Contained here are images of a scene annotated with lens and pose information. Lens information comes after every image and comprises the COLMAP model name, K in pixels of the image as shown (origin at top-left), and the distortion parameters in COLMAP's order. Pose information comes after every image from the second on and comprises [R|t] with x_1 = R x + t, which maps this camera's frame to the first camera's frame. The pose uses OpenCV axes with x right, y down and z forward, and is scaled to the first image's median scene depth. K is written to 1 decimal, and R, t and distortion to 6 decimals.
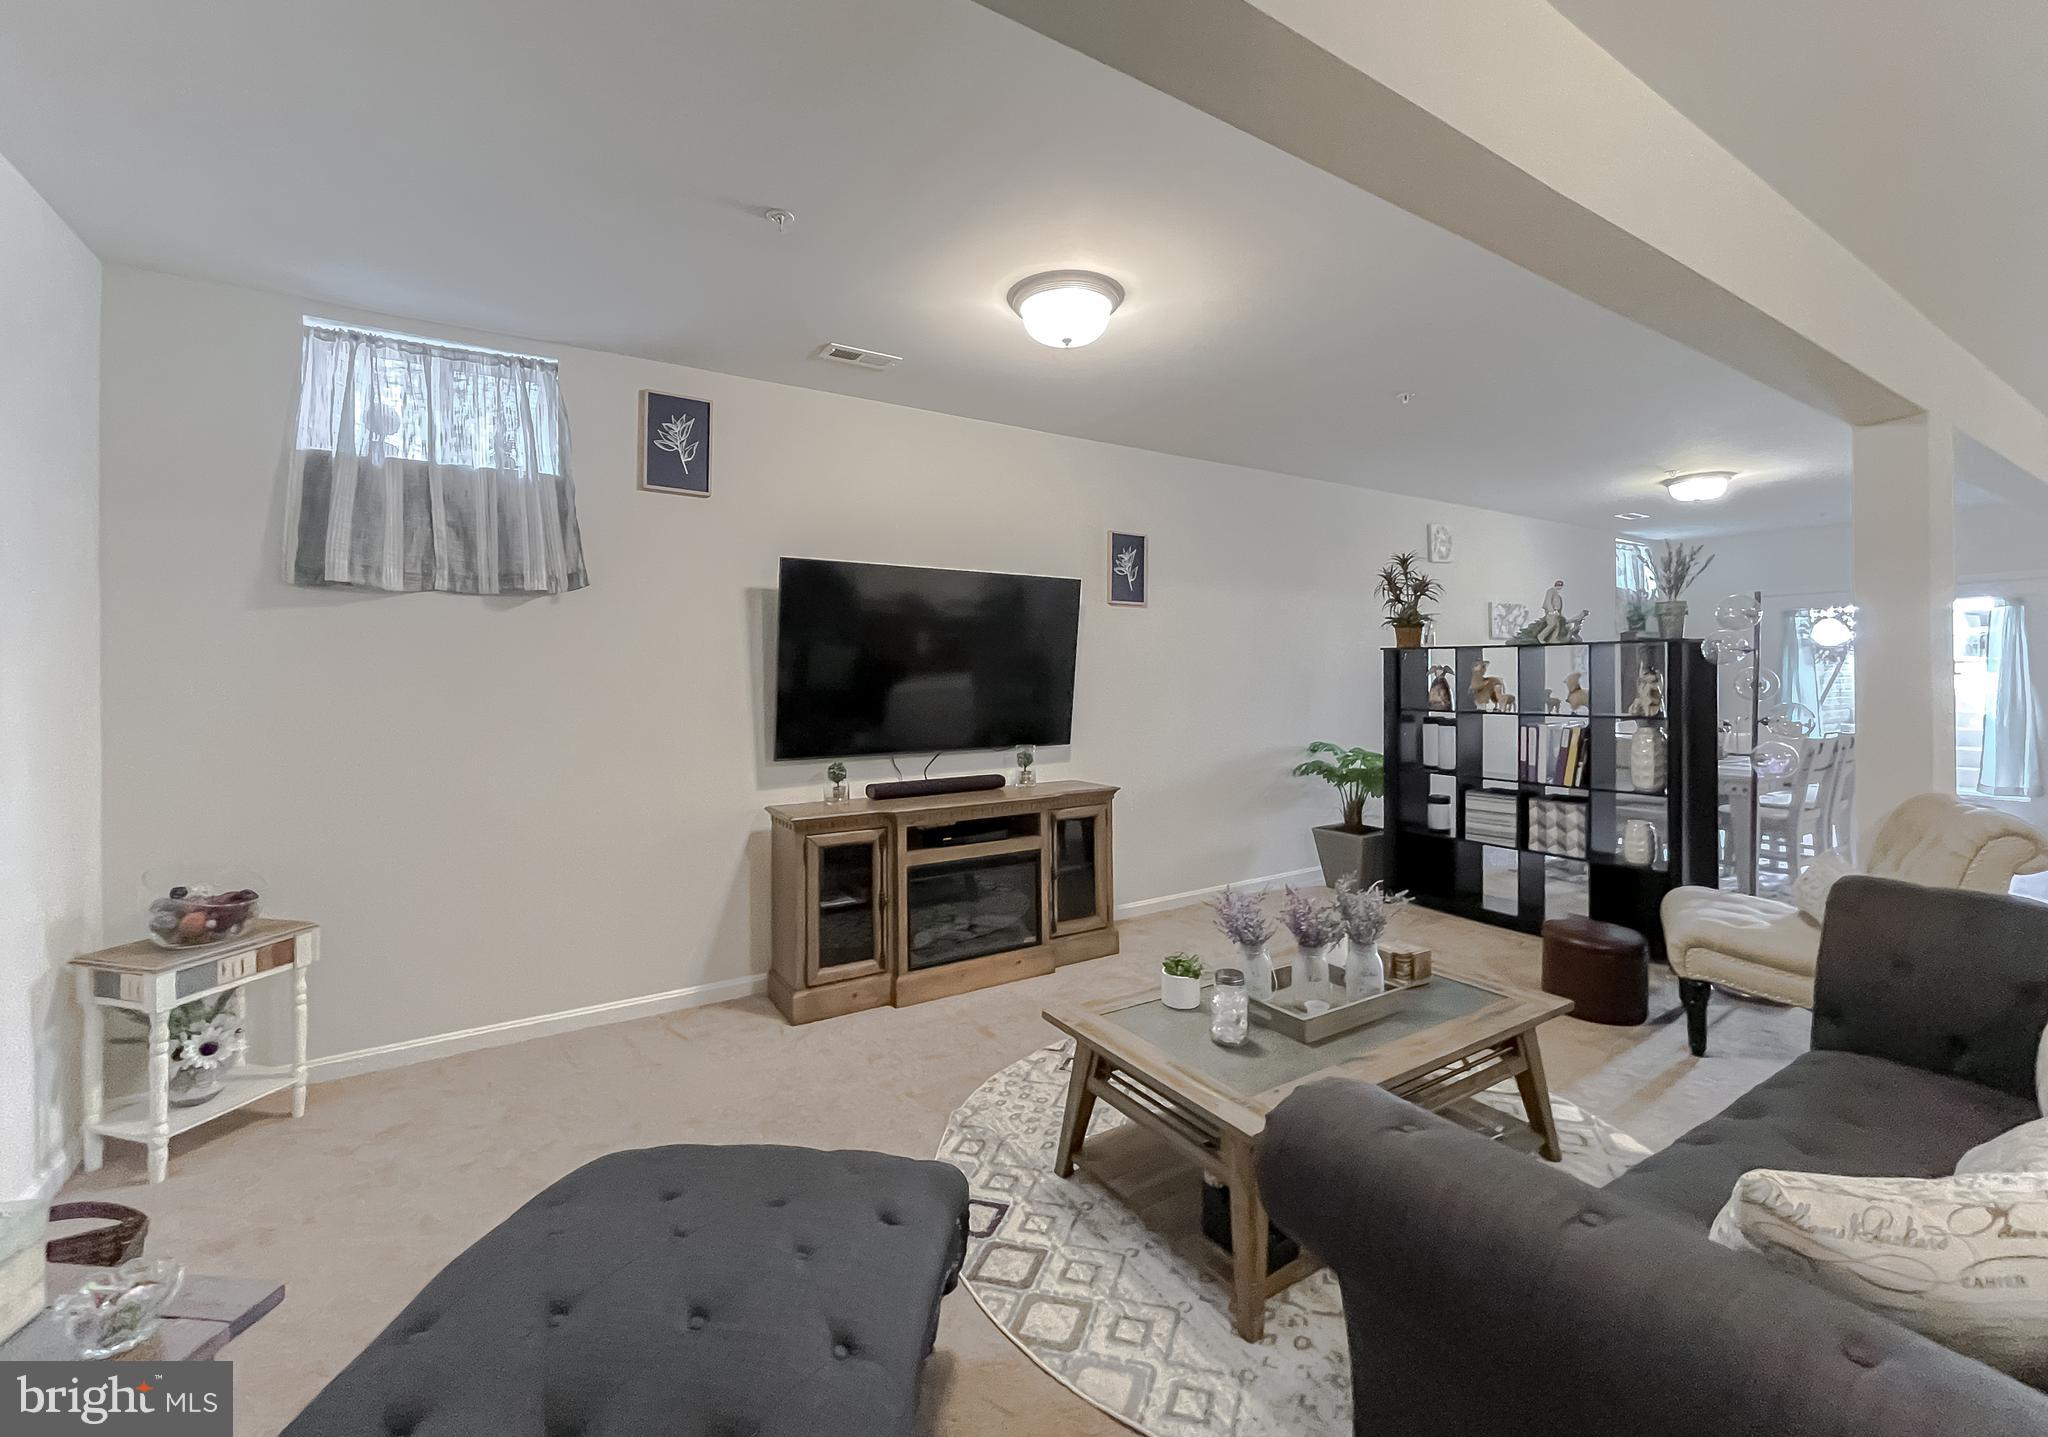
lens RADIAL K [[858.4, 0, 1028.7], [0, 858.4, 674.6], [0, 0, 1]] dist [-0.002014, -0.000324]
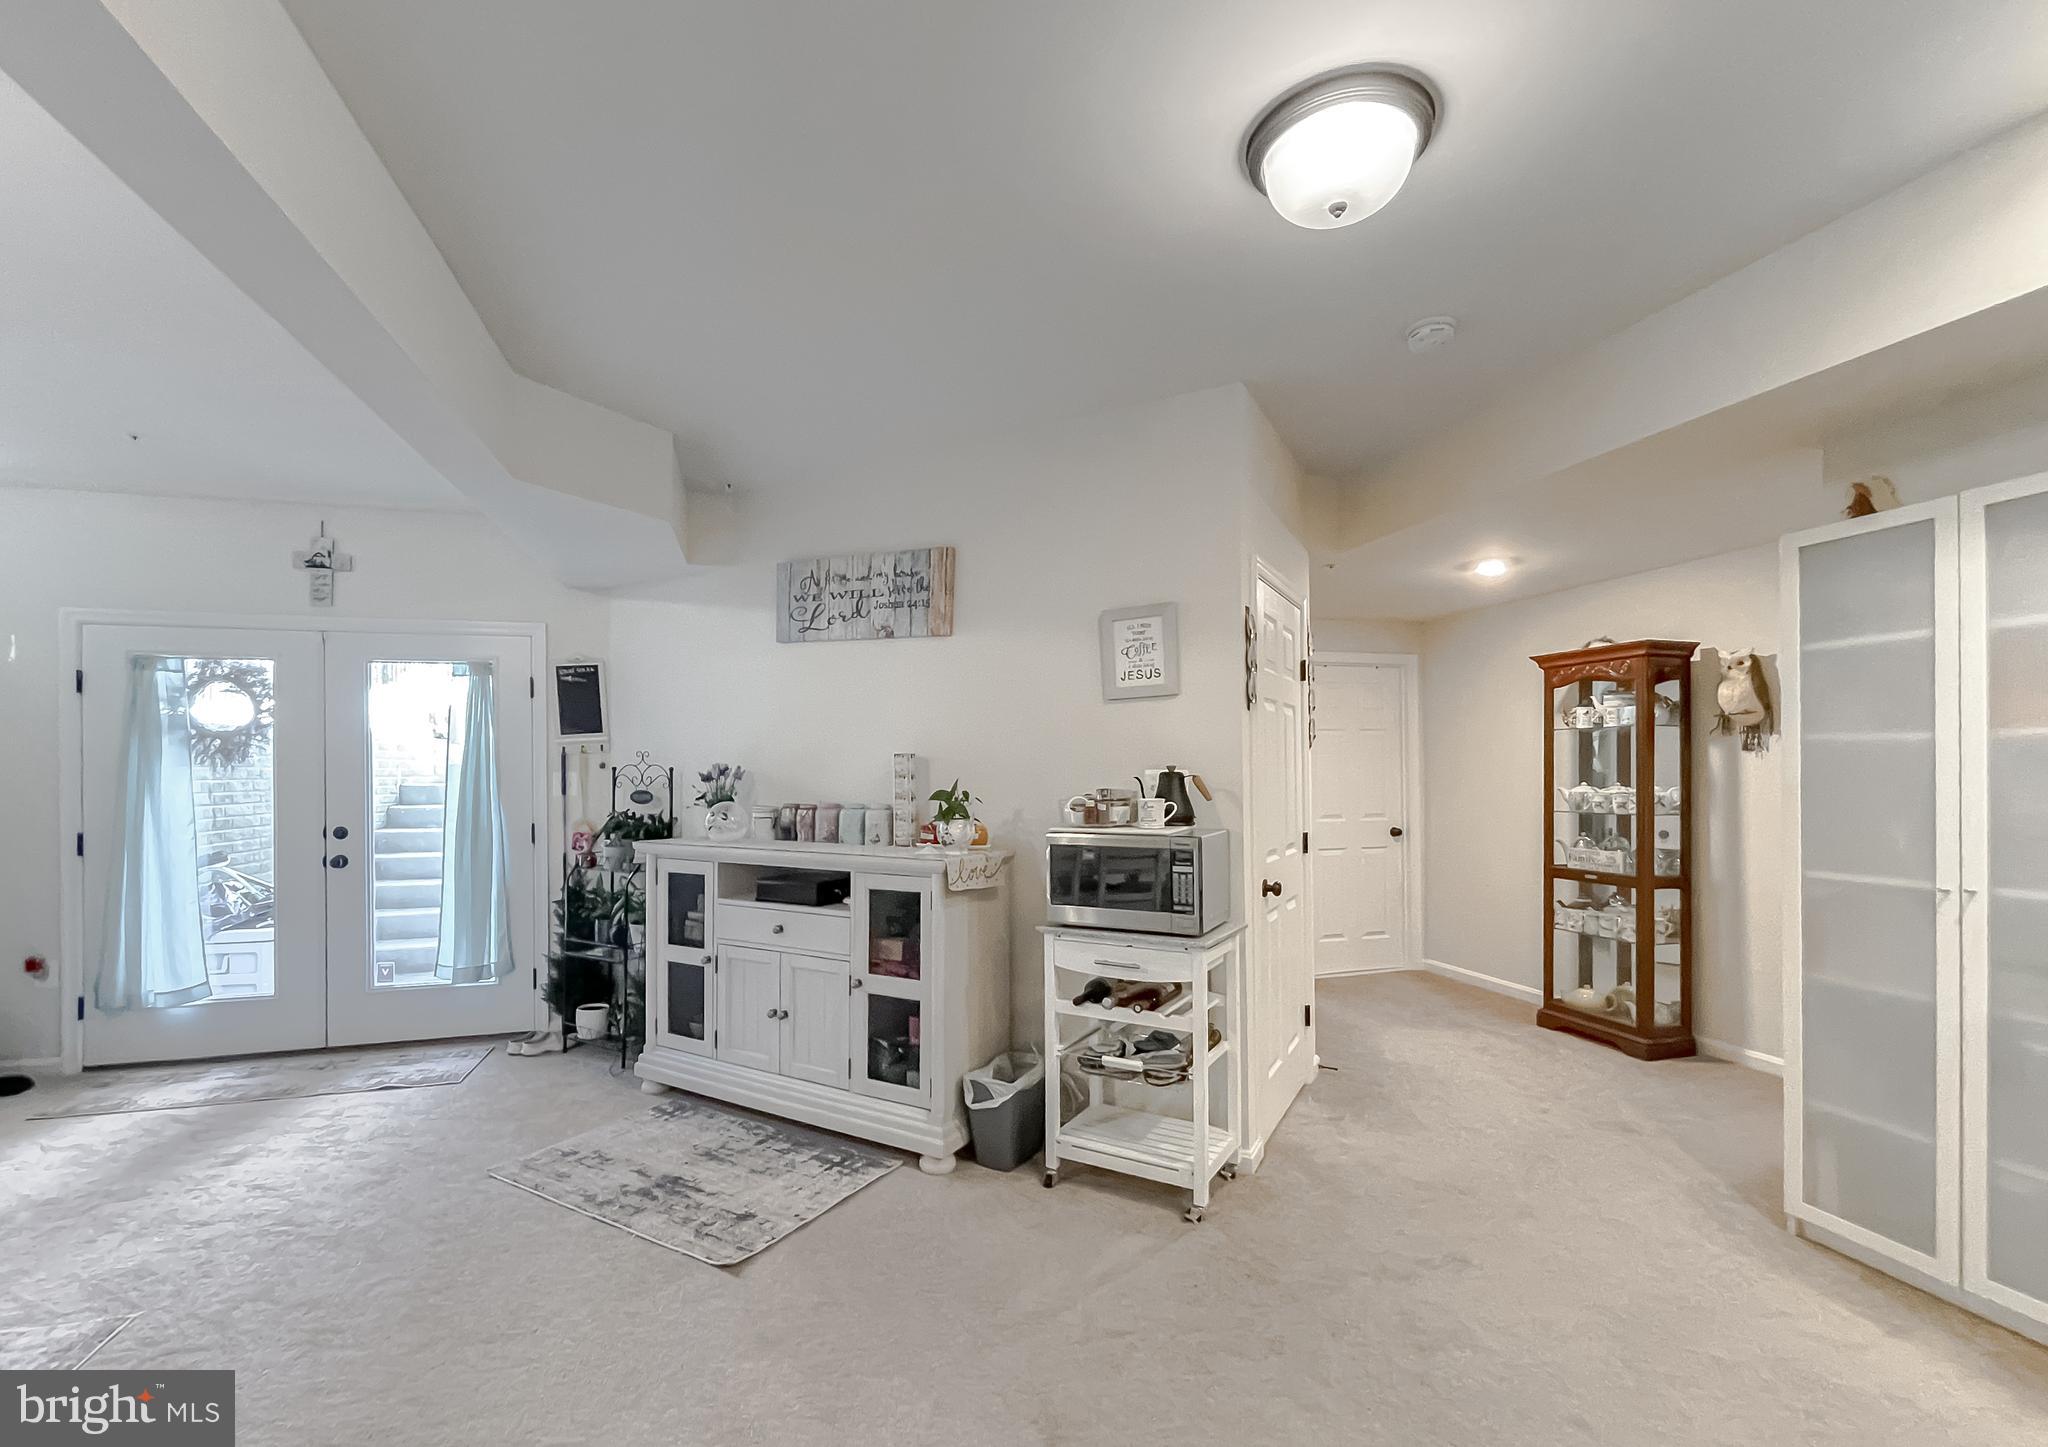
lens RADIAL K [[865.0, 0, 1022.9], [0, 865.0, 776.1], [0, 0, 1]] dist [0.000197, 0.000016]
pose [[0.288061, 0.002188, 0.957609, 1.114044], [0.004893, 0.999981, -0.003757, -0.004035], [-0.957599, 0.005768, 0.288045, 0.748795]]
